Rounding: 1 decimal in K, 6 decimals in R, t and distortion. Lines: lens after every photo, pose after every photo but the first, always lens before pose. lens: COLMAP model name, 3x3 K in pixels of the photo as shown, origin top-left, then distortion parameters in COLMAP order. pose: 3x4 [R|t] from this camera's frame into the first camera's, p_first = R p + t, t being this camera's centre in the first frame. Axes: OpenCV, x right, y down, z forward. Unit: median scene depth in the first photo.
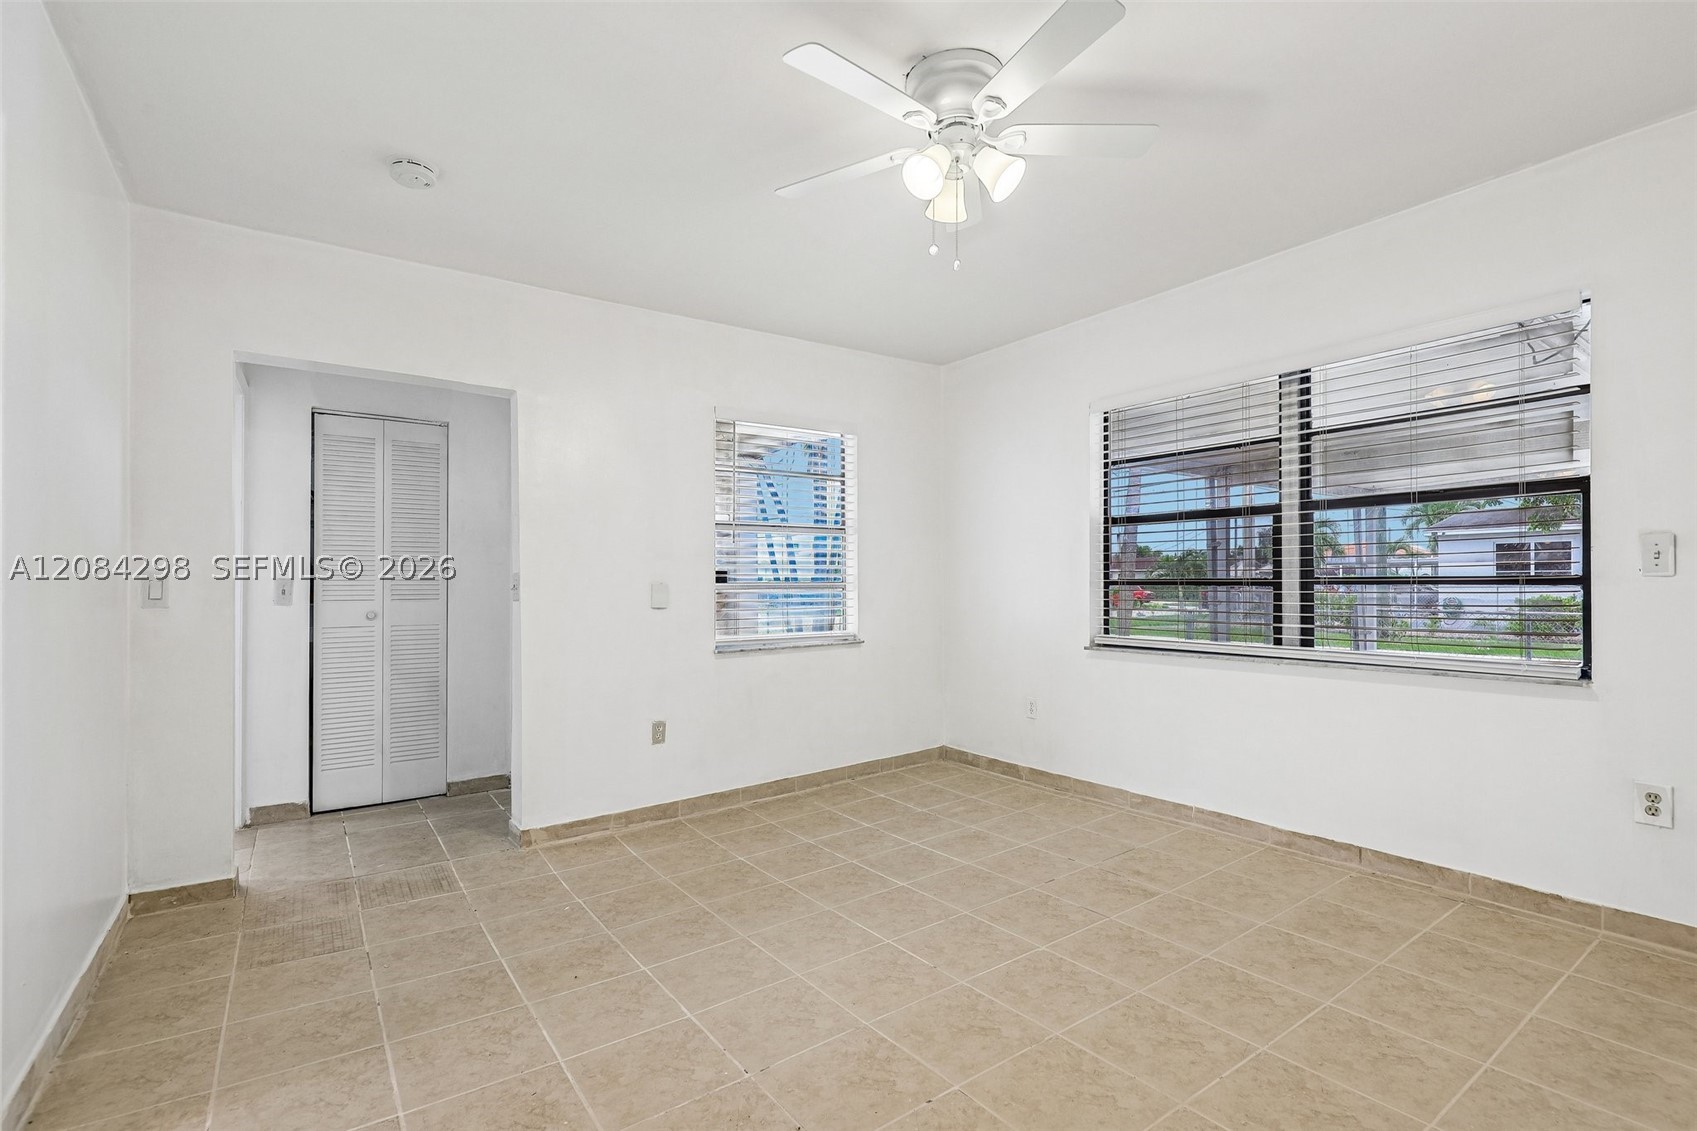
lens RADIAL K [[770.5, 0, 858.0], [0, 770.5, 593.1], [0, 0, 1]] dist [-0.005873, 0.001327]
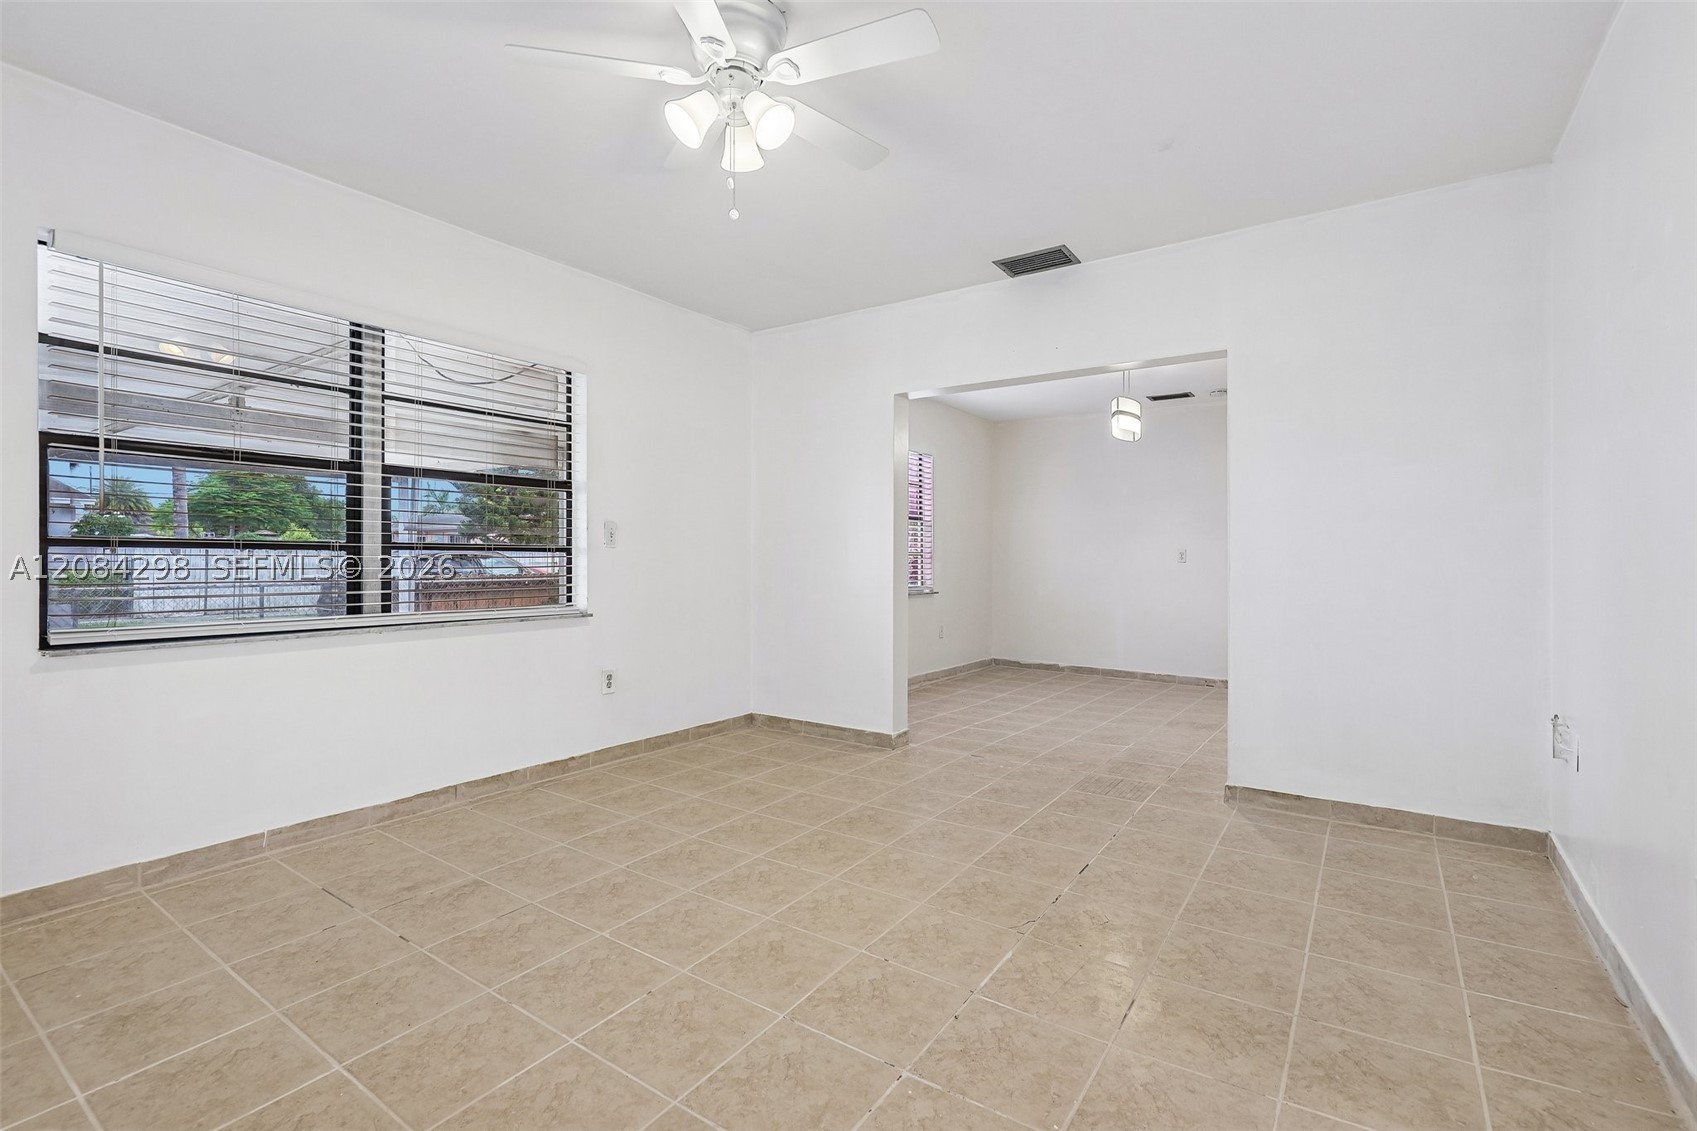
lens RADIAL K [[780.3, 0, 853.9], [0, 780.3, 566.2], [0, 0, 1]] dist [0.002239, -0.000423]
pose [[-0.335461, -0.001265, 0.942053, -0.572106], [0.013682, 0.999887, 0.006215, 0.012923], [-0.941955, 0.014974, -0.335405, 0.784595]]
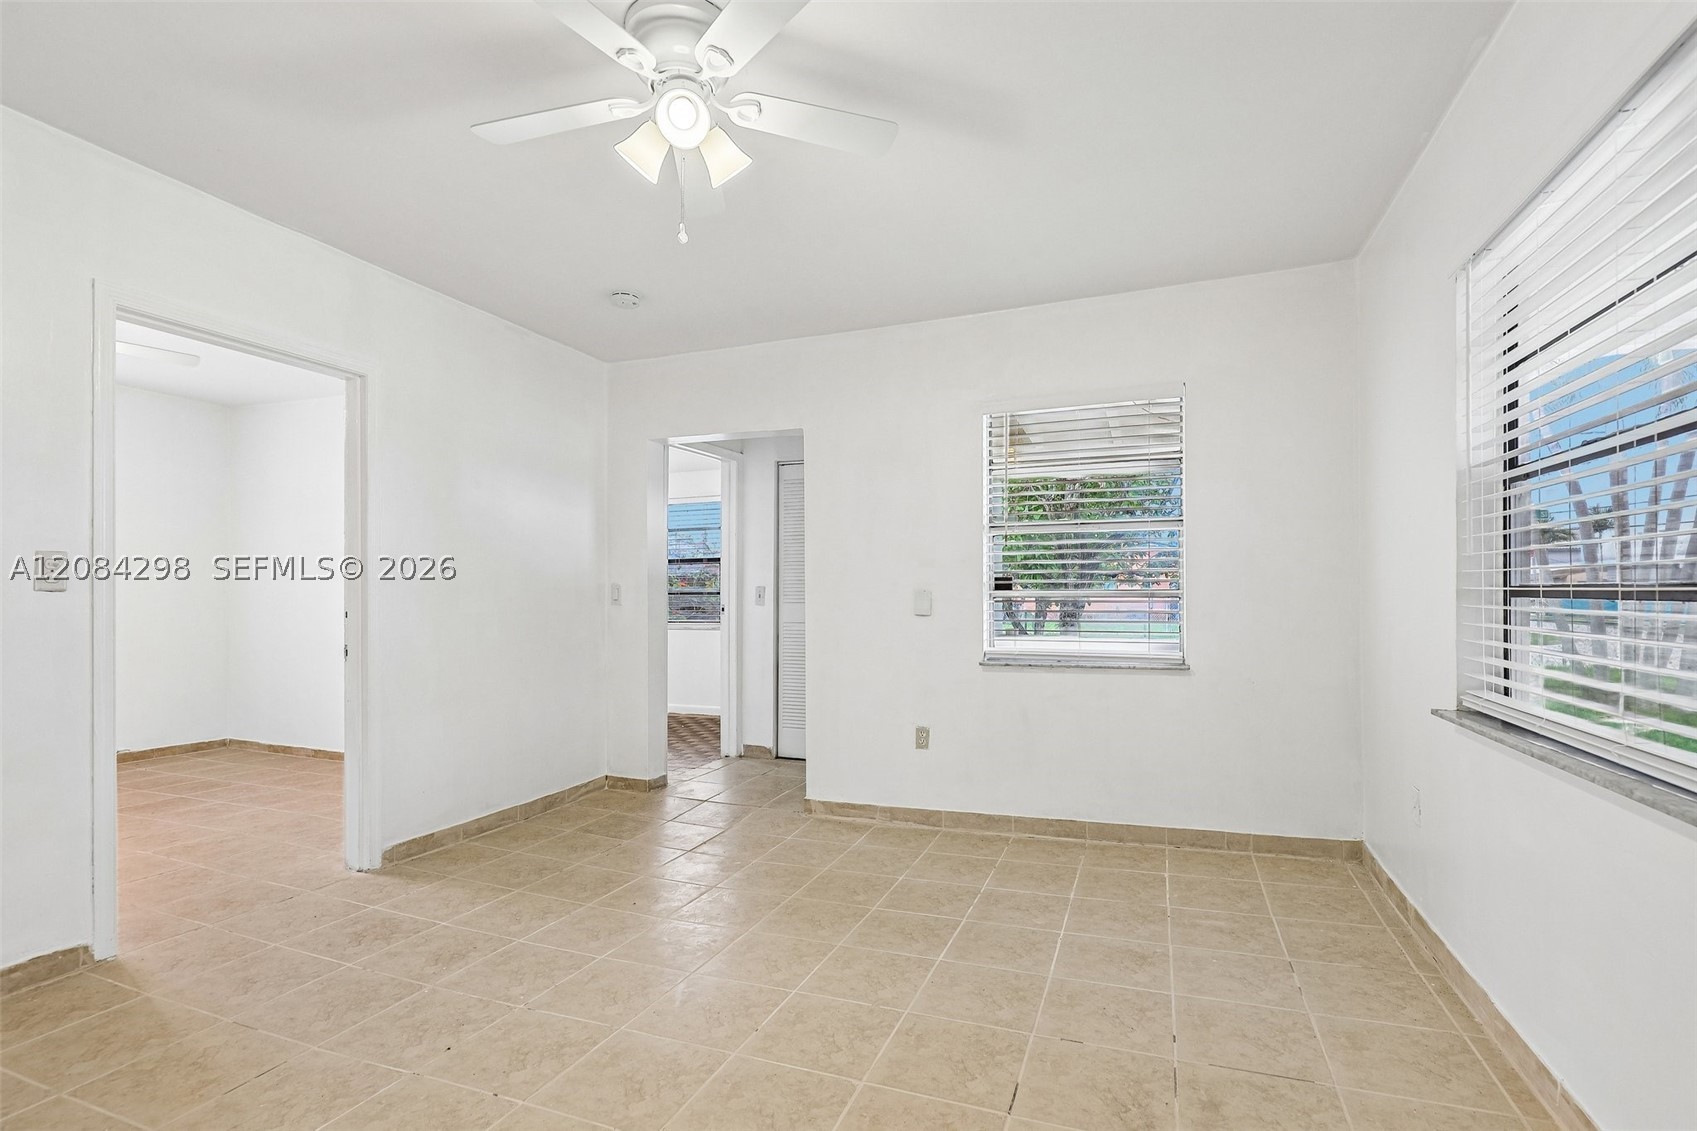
lens RADIAL K [[780.3, 0, 866.8], [0, 780.3, 597.3], [0, 0, 1]] dist [0.002239, -0.000423]
pose [[0.555722, 0.011832, -0.831284, 0.662473], [-0.013180, 0.999898, 0.005421, -0.009341], [0.831264, 0.007944, 0.555821, 0.444923]]
